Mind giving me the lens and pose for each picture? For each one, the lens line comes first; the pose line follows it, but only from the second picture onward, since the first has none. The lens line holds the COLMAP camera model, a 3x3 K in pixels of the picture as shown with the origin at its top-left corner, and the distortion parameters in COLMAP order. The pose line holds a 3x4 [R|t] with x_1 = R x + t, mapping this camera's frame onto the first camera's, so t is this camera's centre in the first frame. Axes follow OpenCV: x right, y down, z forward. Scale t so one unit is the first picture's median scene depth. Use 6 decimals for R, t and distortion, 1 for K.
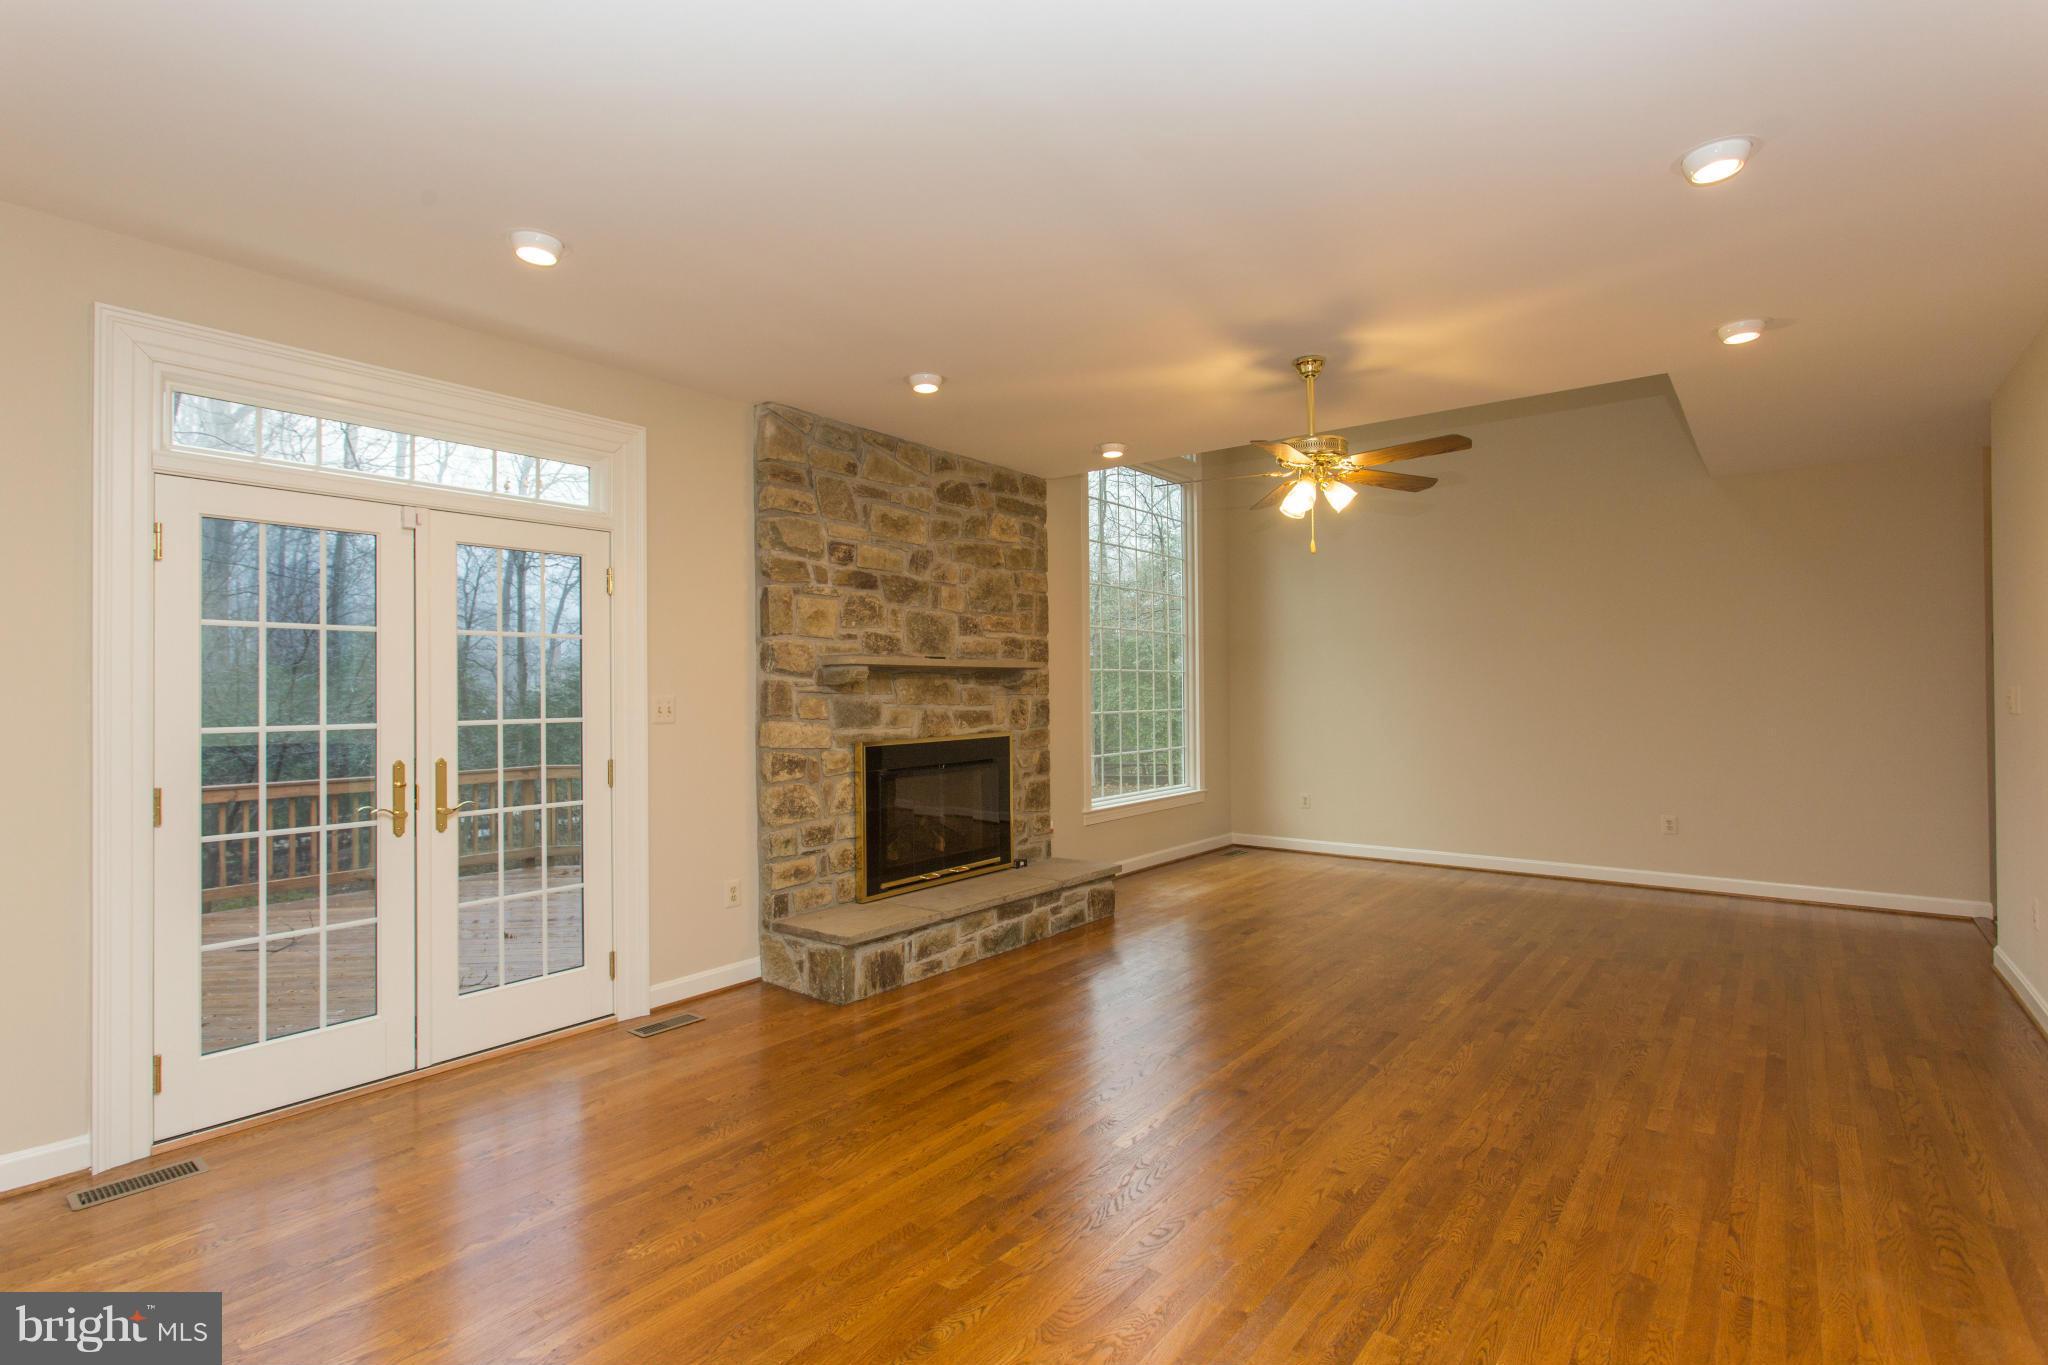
lens RADIAL K [[971.8, 0, 1012.5], [0, 971.8, 679.6], [0, 0, 1]] dist [0.003786, -0.000179]
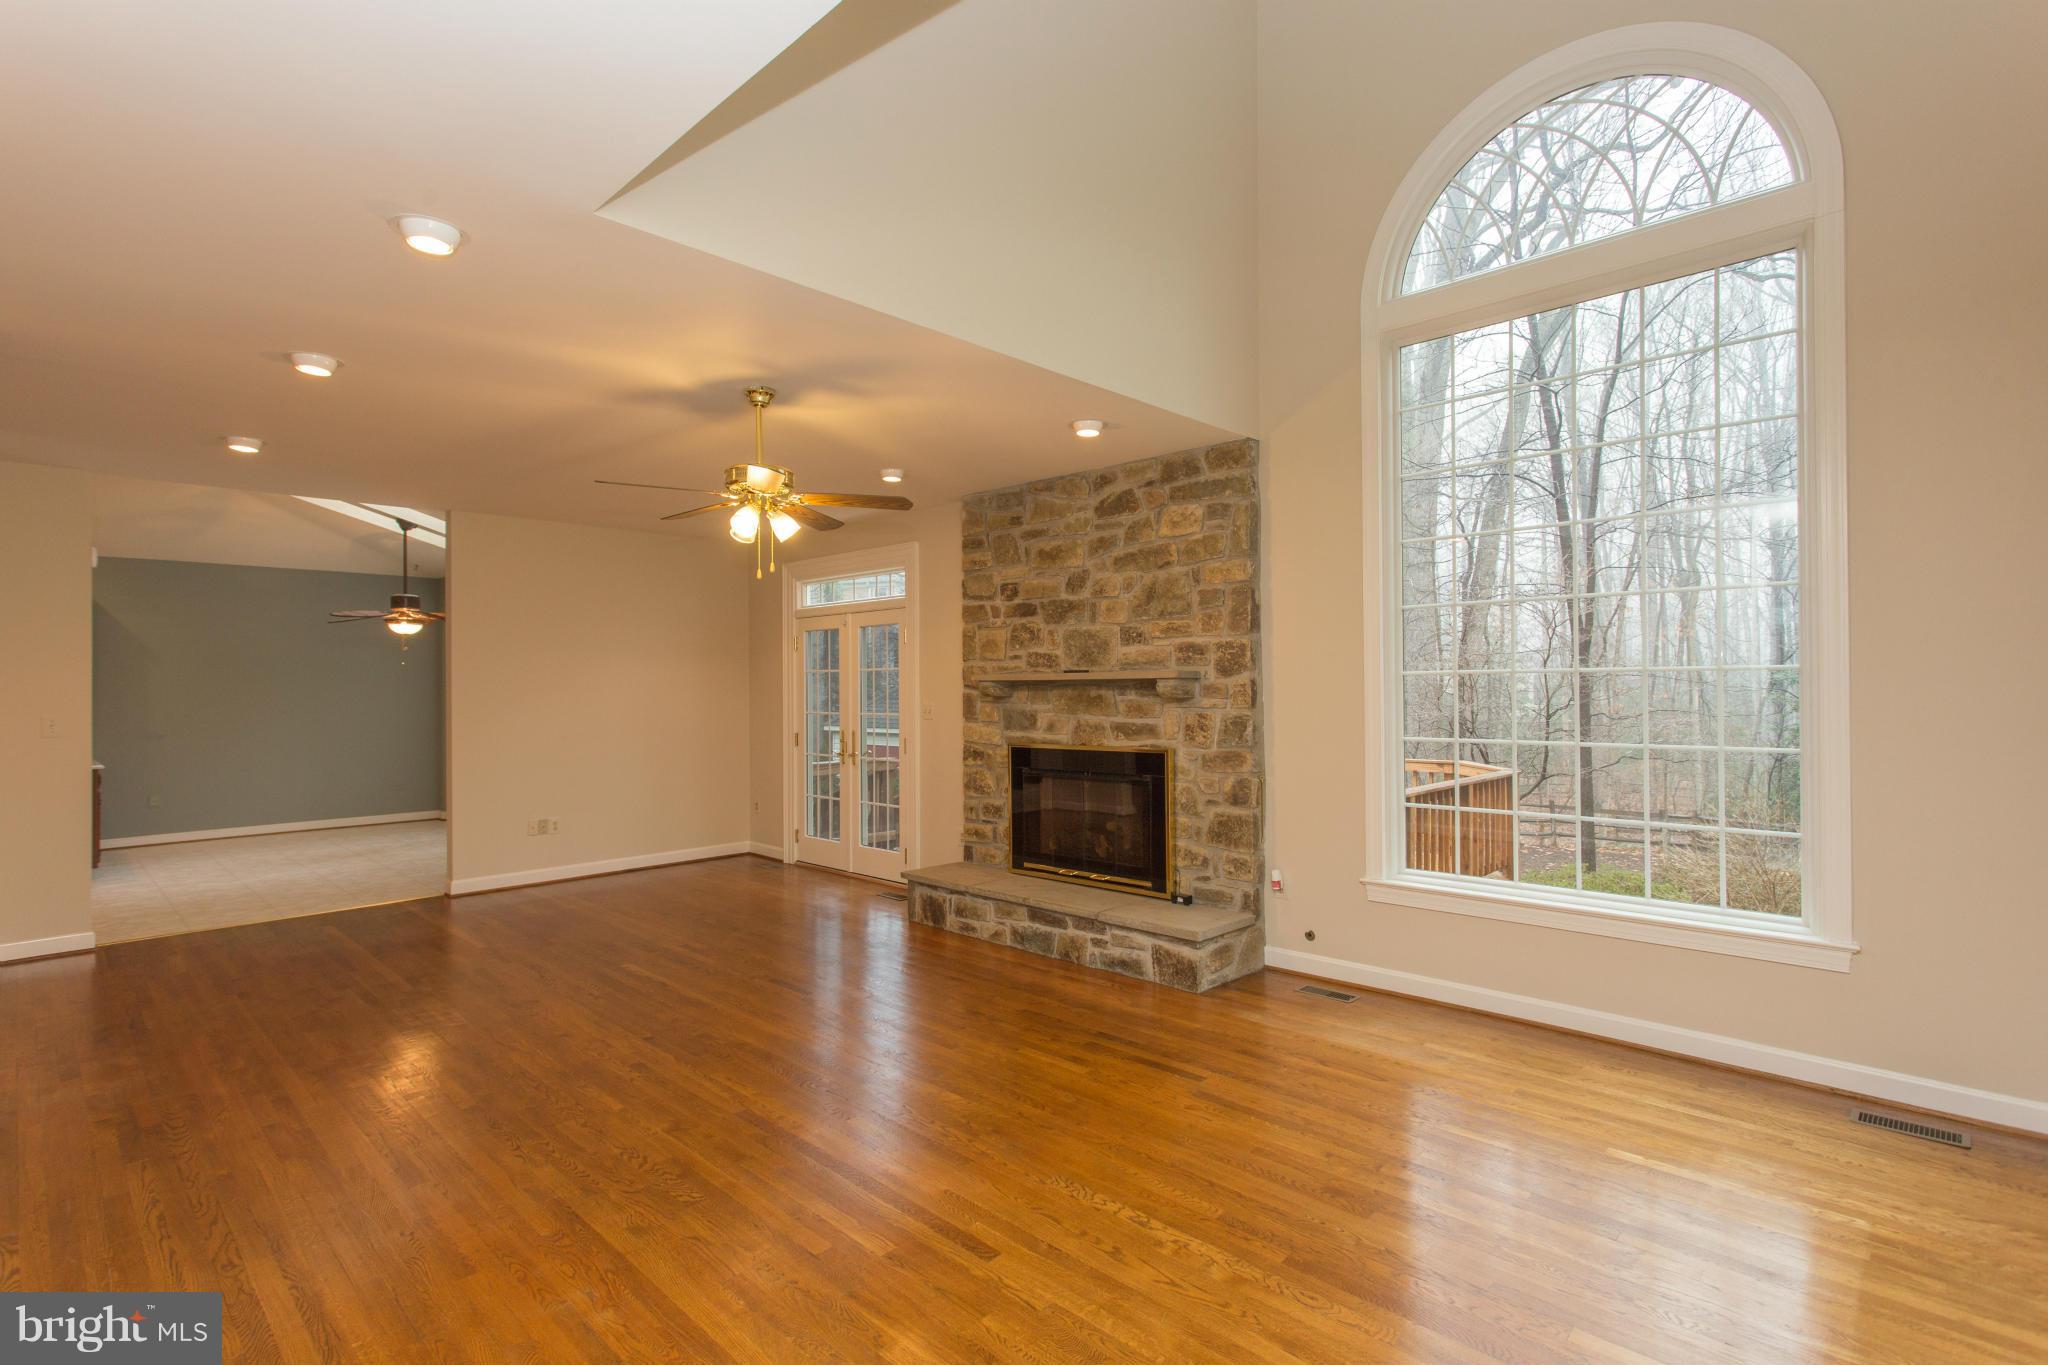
lens RADIAL K [[971.8, 0, 1006.4], [0, 971.8, 676.1], [0, 0, 1]] dist [0.003786, -0.000179]
pose [[-0.097928, -0.001499, -0.995192, 1.004910], [0.021518, 0.999762, -0.003623, -0.014815], [0.994961, -0.021770, -0.097872, 1.042224]]
